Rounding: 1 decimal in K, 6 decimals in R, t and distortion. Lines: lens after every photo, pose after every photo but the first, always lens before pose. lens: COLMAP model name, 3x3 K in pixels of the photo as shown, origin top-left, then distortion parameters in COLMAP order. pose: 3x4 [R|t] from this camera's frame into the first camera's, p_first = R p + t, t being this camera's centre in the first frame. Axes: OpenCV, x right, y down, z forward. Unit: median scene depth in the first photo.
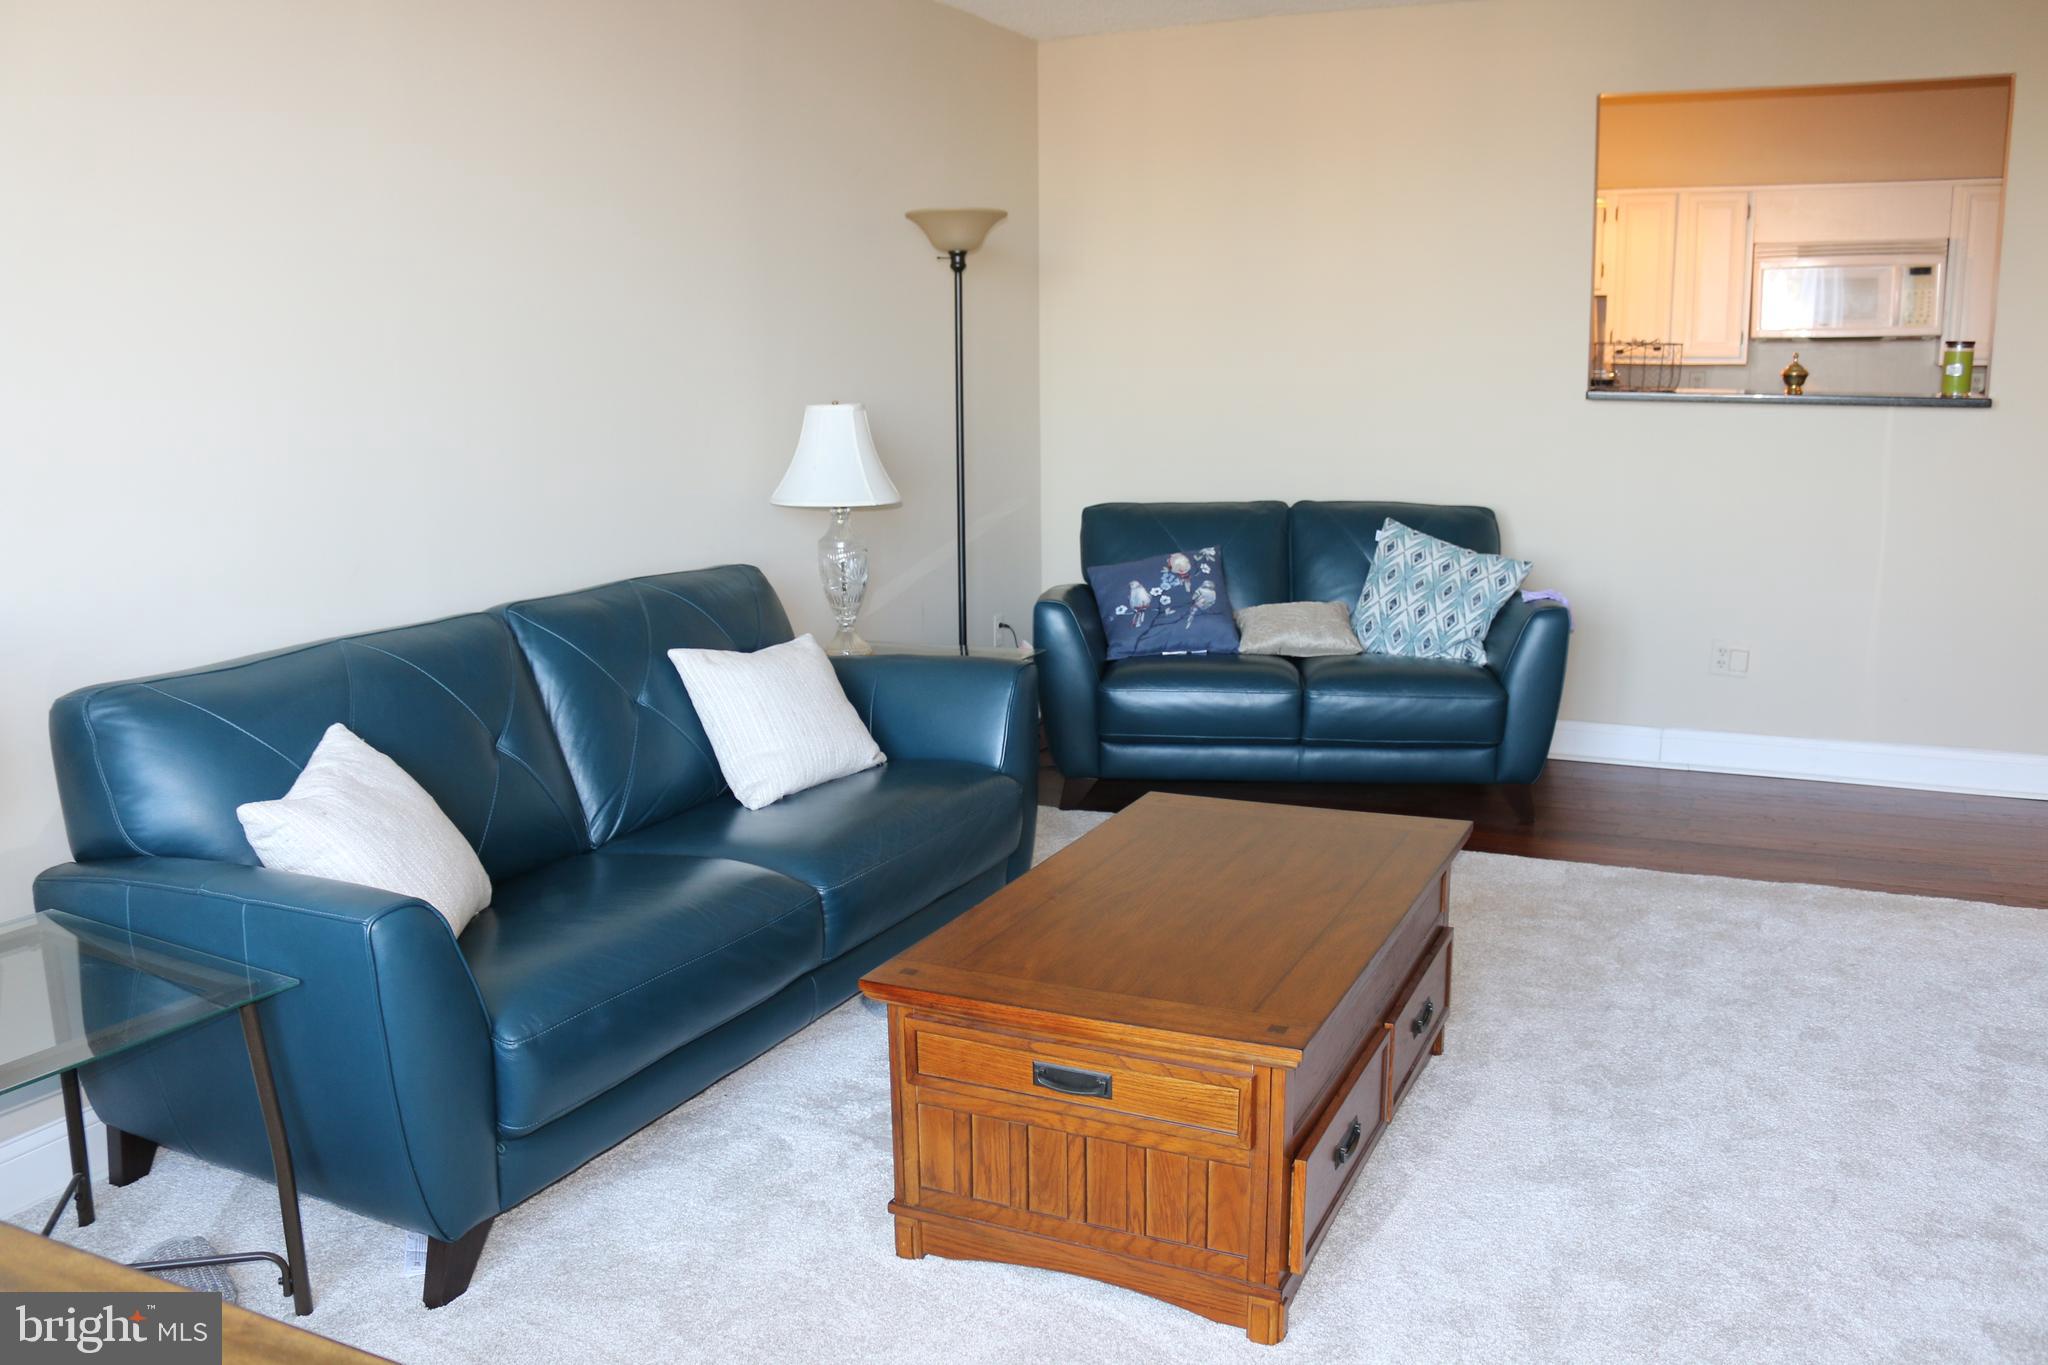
lens RADIAL K [[1692.5, 0, 1017.5], [0, 1692.5, 683.4], [0, 0, 1]] dist [-0.156716, 0.126281]
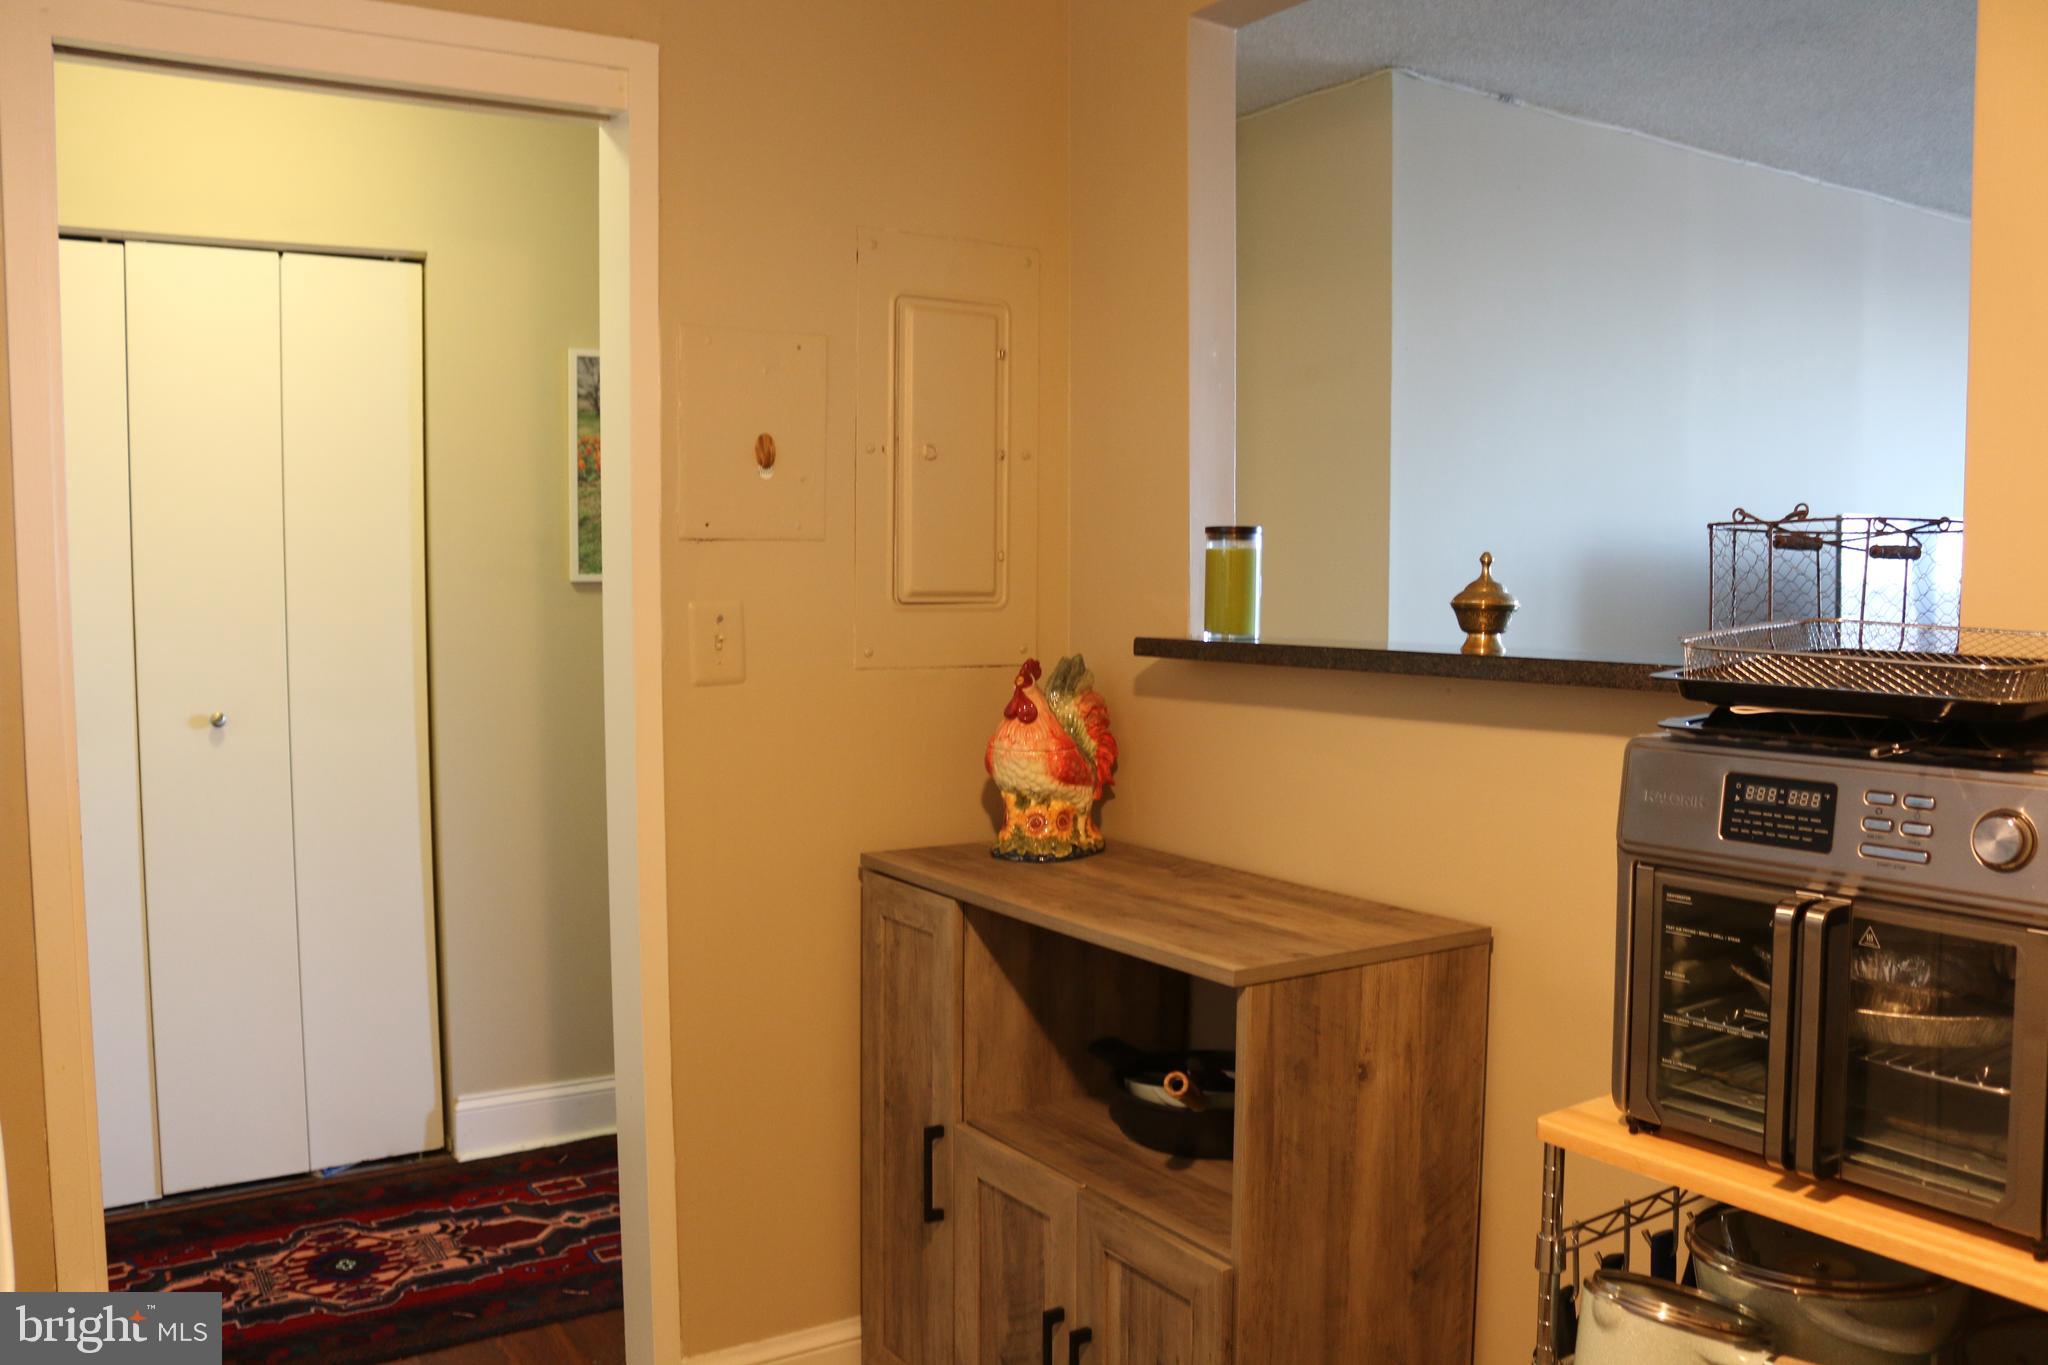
lens RADIAL K [[1692.5, 0, 1026.8], [0, 1692.5, 688.4], [0, 0, 1]] dist [-0.156716, 0.126281]
pose [[-0.849455, -0.026332, 0.527003, 0.449661], [0.113701, 0.966157, 0.231544, -0.356832], [-0.515265, 0.256607, -0.817713, 1.804190]]
